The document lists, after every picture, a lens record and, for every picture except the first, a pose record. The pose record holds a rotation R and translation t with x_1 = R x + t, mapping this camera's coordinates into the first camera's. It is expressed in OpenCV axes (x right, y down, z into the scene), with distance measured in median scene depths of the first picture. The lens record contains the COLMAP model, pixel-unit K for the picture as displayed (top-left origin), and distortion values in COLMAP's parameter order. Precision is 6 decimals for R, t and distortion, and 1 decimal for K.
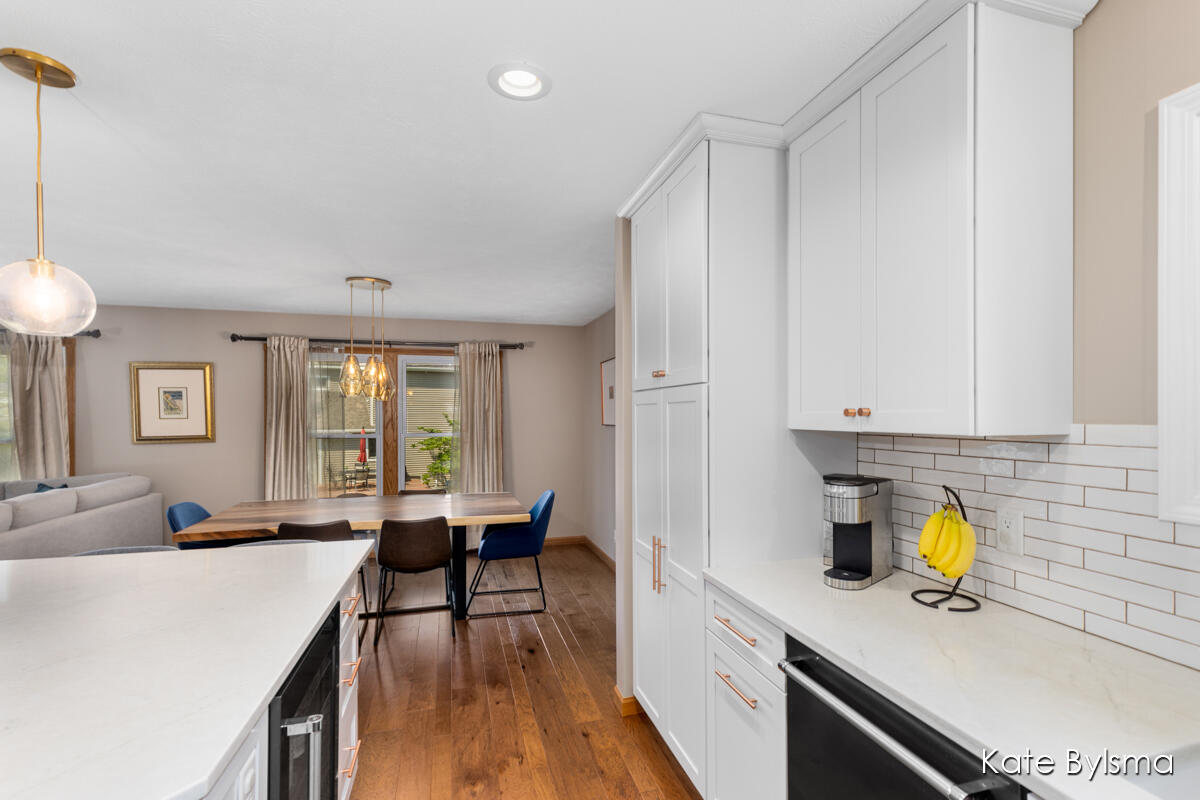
lens RADIAL K [[535.1, 0, 611.4], [0, 535.1, 420.6], [0, 0, 1]] dist [0.003799, 0.000254]
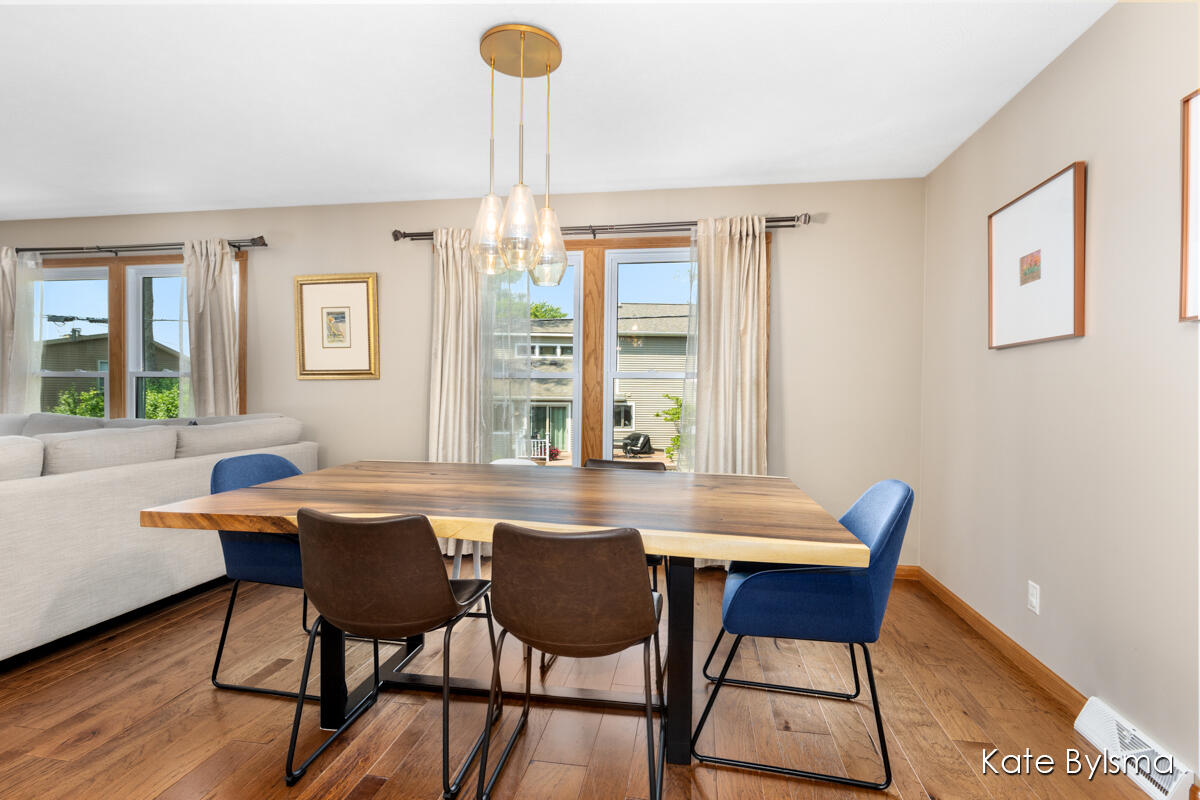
lens RADIAL K [[587.9, 0, 597.3], [0, 587.9, 394.8], [0, 0, 1]] dist [-0.006301, -0.000571]
pose [[0.895060, 0.016192, -0.445652, -0.100218], [-0.015149, 0.999868, 0.005903, 0.053467], [0.445689, 0.001467, 0.895187, 0.408042]]
